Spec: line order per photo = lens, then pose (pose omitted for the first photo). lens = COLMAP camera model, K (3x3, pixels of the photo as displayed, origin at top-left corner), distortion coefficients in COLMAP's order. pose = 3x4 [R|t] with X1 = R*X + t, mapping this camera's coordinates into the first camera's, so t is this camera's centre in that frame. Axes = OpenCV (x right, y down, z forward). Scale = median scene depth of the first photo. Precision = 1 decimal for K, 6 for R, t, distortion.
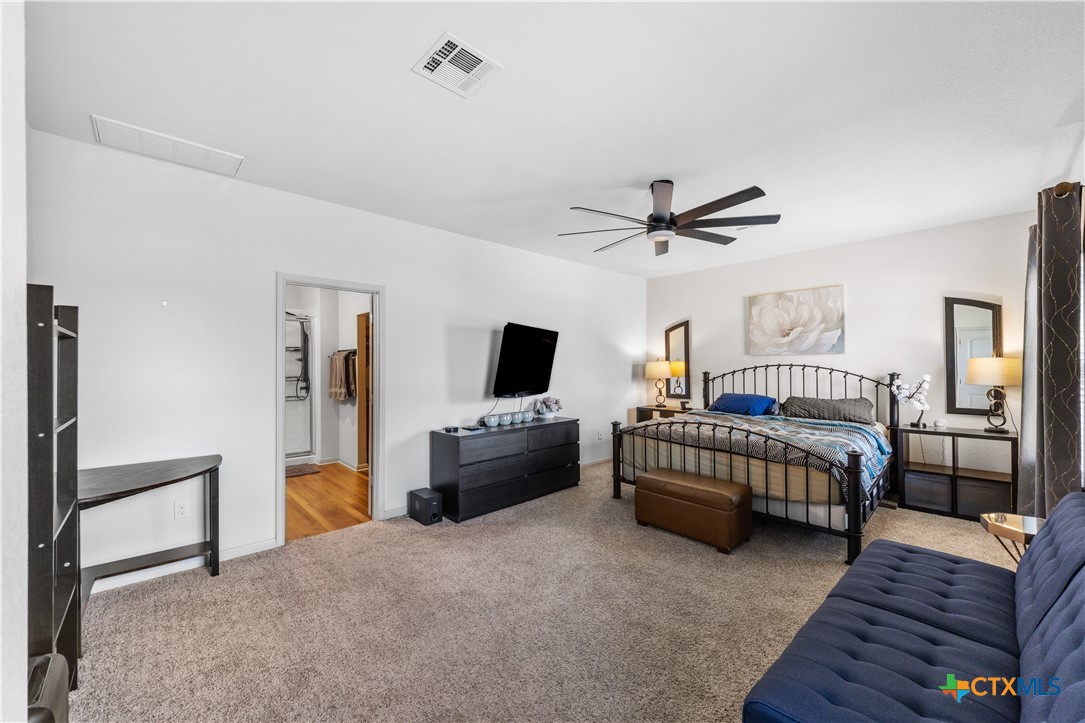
lens RADIAL K [[431.7, 0, 539.6], [0, 431.7, 359.6], [0, 0, 1]] dist [-0.020108, -0.000406]
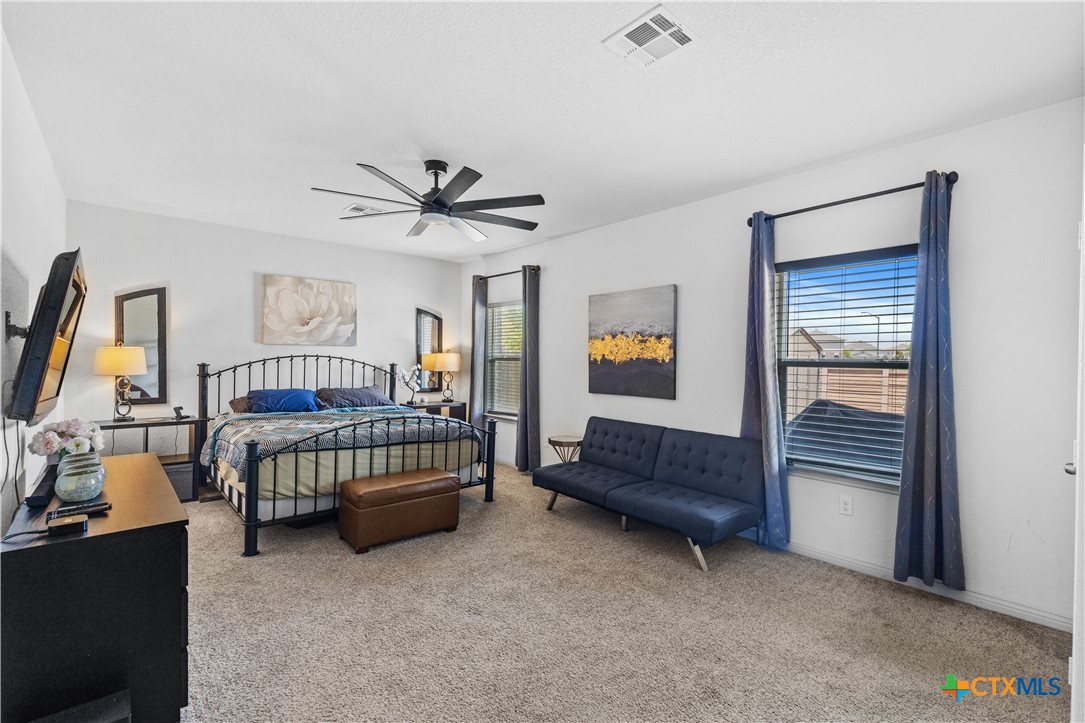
lens RADIAL K [[476.1, 0, 546.5], [0, 476.1, 356.7], [0, 0, 1]] dist [0.003079, 0.000102]
pose [[0.010482, 0.004396, 0.999935, -0.482573], [-0.028998, 0.999571, -0.004090, 0.003887], [-0.999525, -0.028953, 0.010605, 0.468287]]
